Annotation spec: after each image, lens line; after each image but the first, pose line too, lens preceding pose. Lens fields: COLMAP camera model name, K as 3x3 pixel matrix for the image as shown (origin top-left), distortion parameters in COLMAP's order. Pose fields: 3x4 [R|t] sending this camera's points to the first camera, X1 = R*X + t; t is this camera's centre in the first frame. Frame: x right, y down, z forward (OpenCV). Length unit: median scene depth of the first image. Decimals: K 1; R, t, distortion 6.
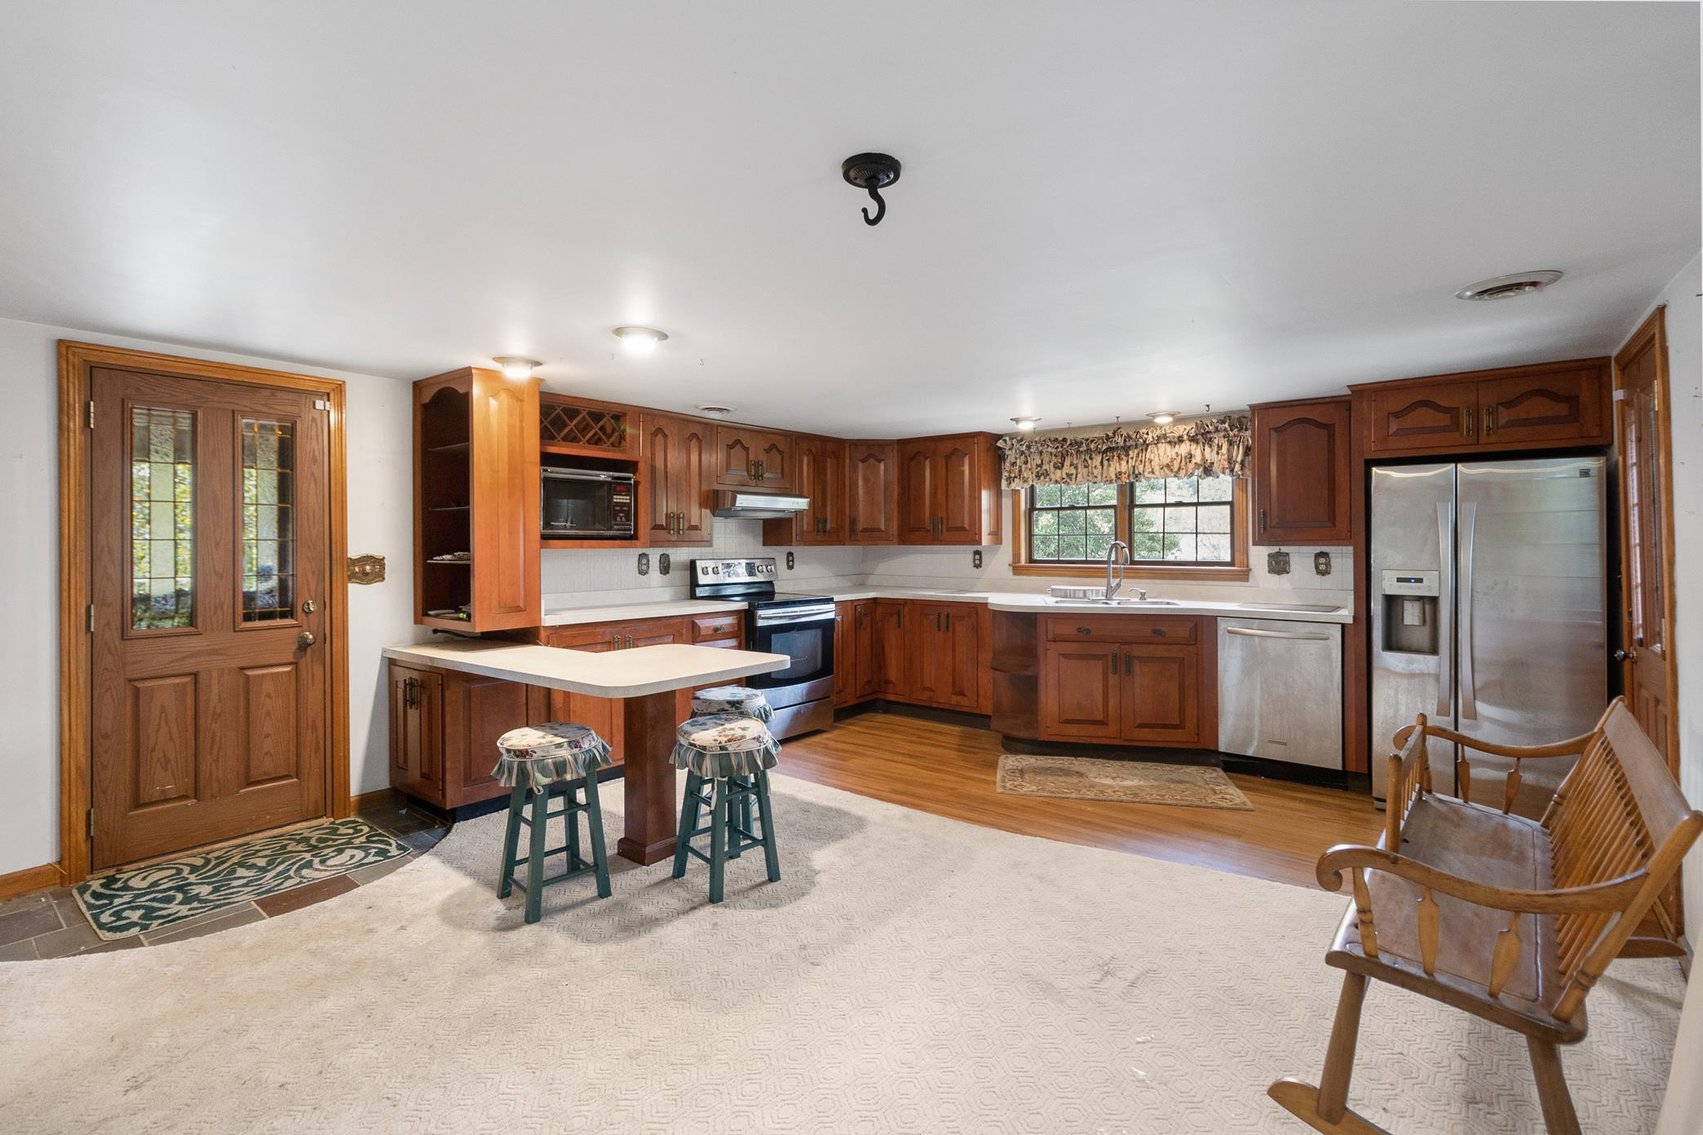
lens RADIAL K [[791.5, 0, 853.9], [0, 791.5, 538.7], [0, 0, 1]] dist [0.016312, -0.000298]
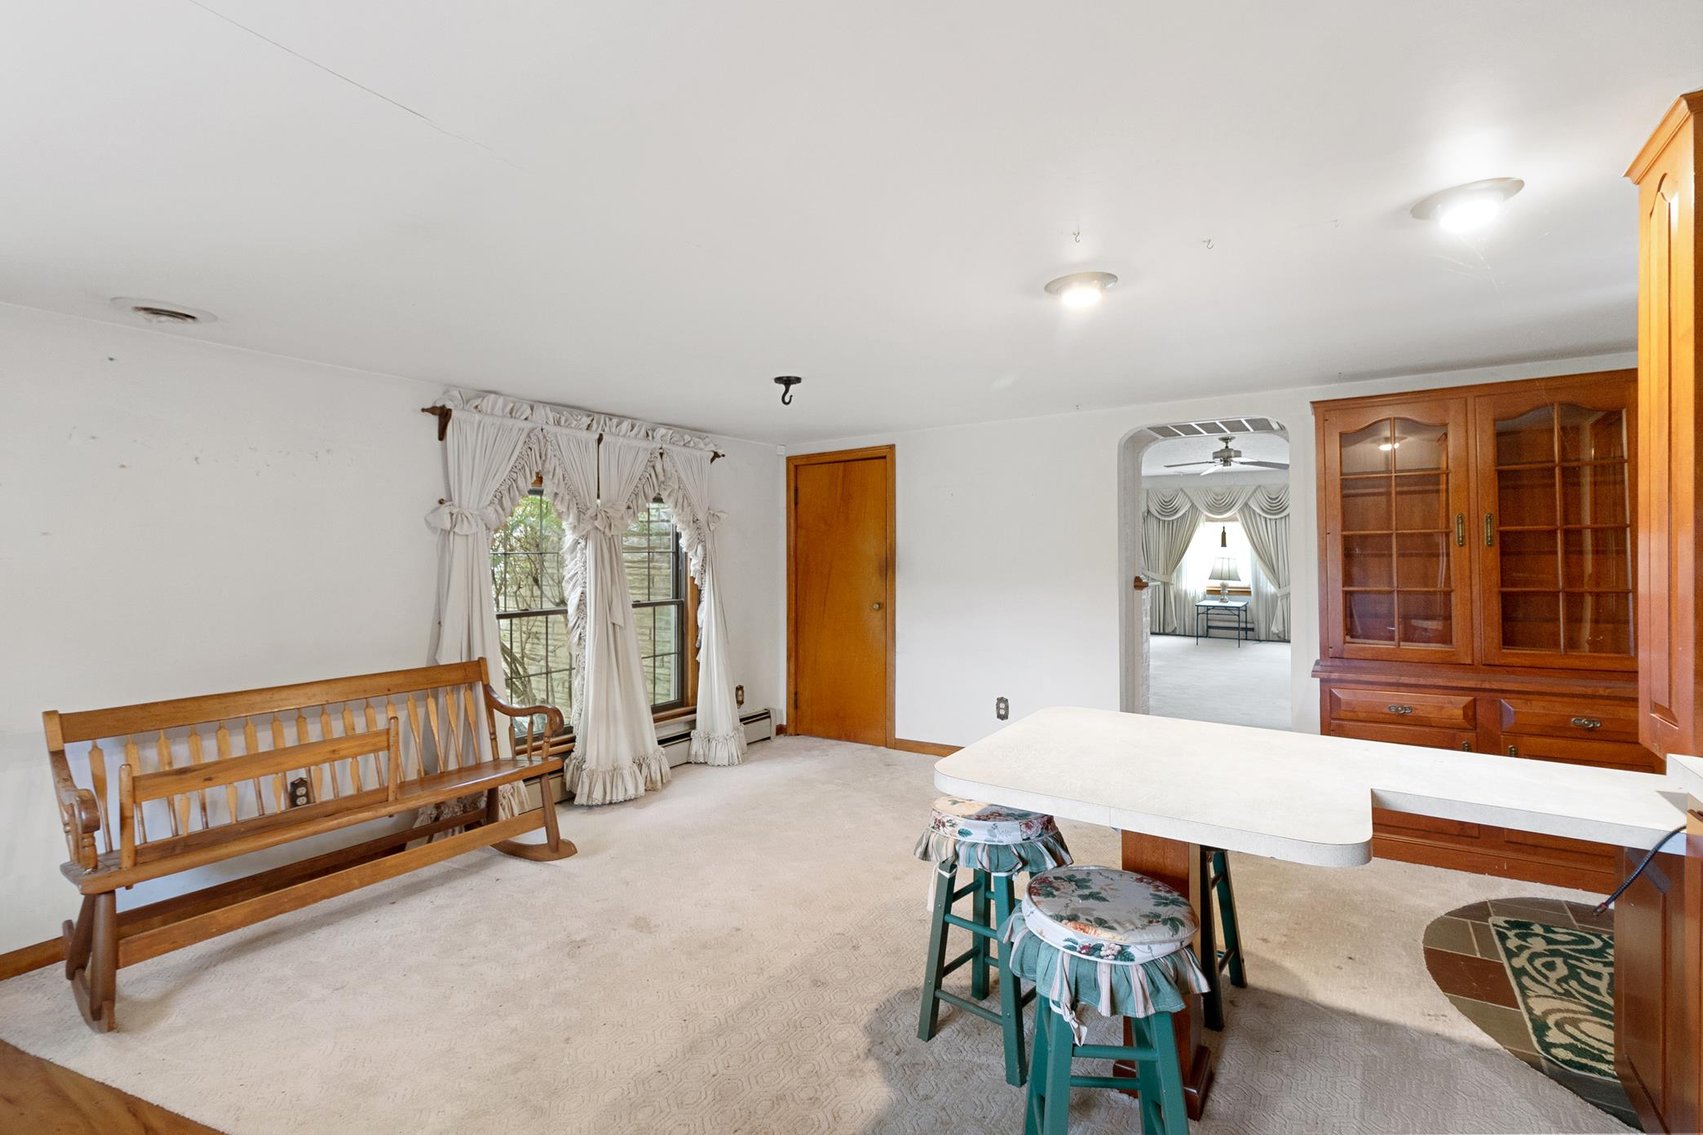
lens RADIAL K [[791.5, 0, 853.9], [0, 791.5, 538.7], [0, 0, 1]] dist [0.016312, -0.000298]
pose [[-0.994815, 0.005361, -0.101559, 0.021732], [0.007643, 0.999727, -0.022094, 0.003681], [0.101413, -0.022755, -0.994584, 1.099349]]
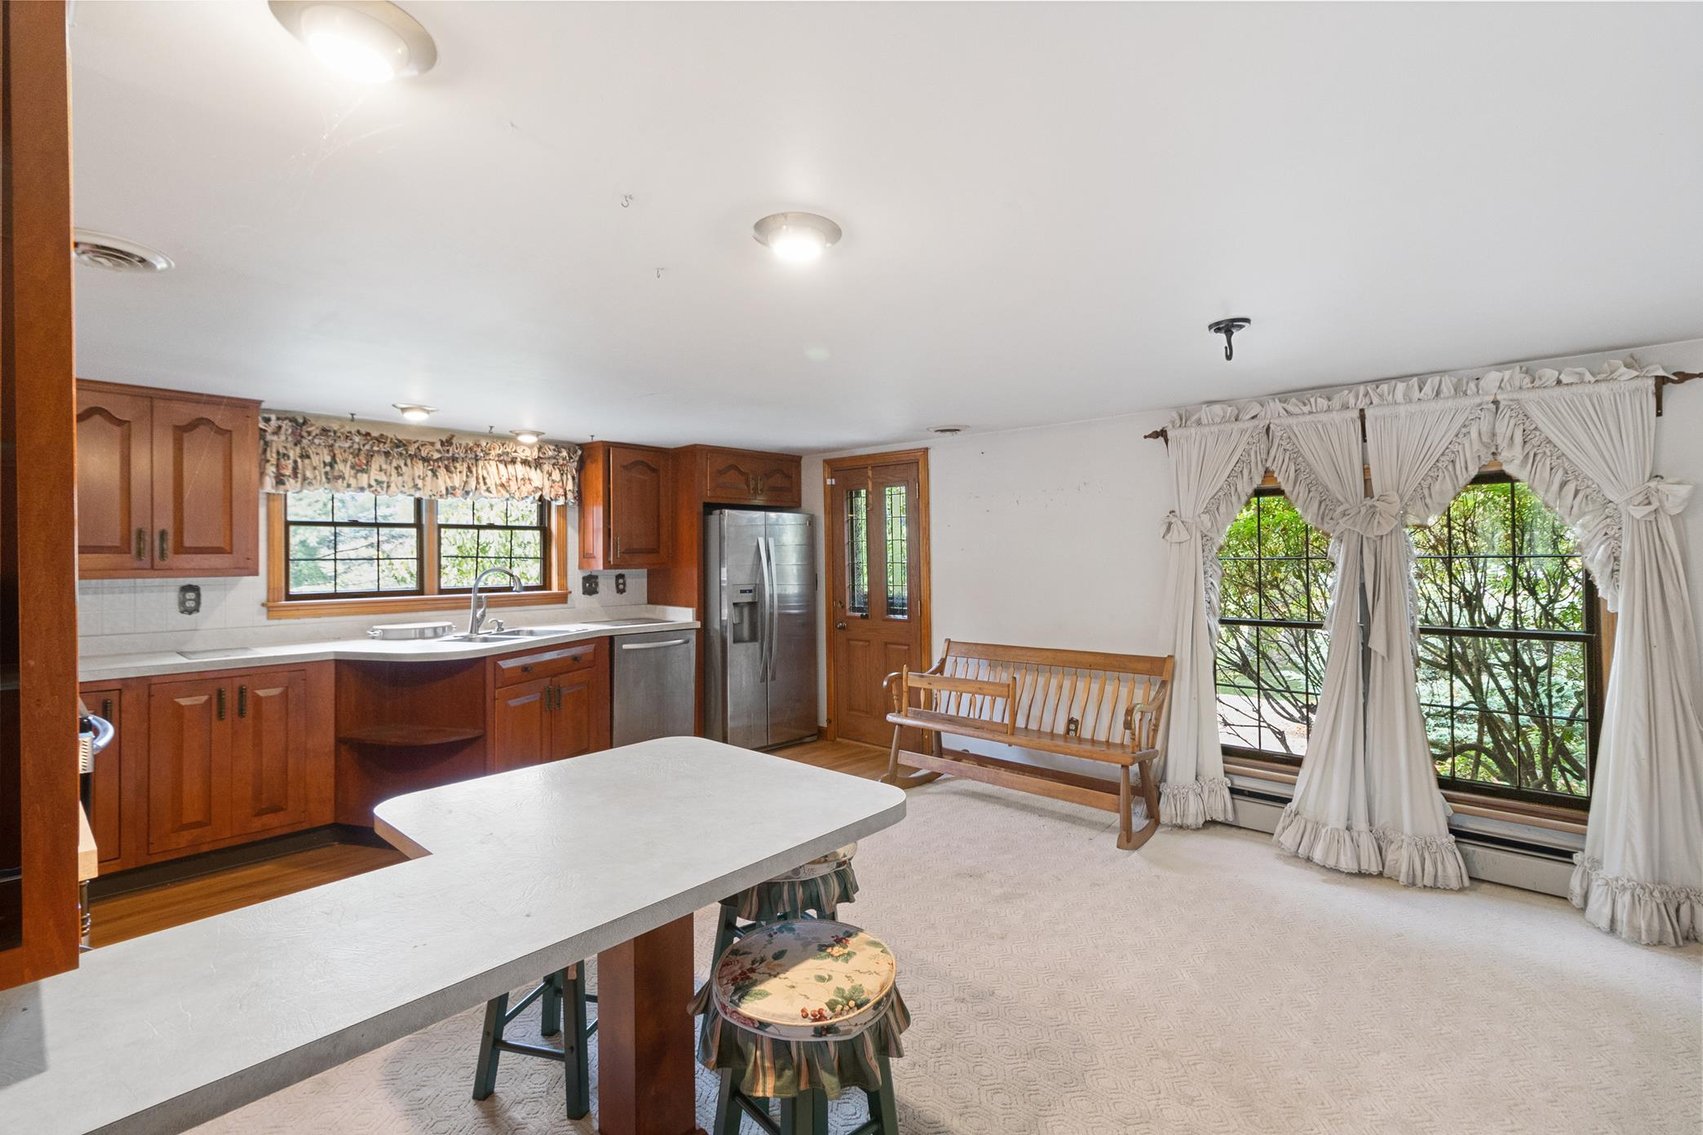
lens RADIAL K [[791.5, 0, 853.9], [0, 791.5, 538.7], [0, 0, 1]] dist [0.016312, -0.000298]
pose [[0.076944, 0.024924, 0.996724, -0.552389], [0.004315, 0.999670, -0.025331, -0.004192], [-0.997026, 0.006250, 0.076811, 0.566179]]
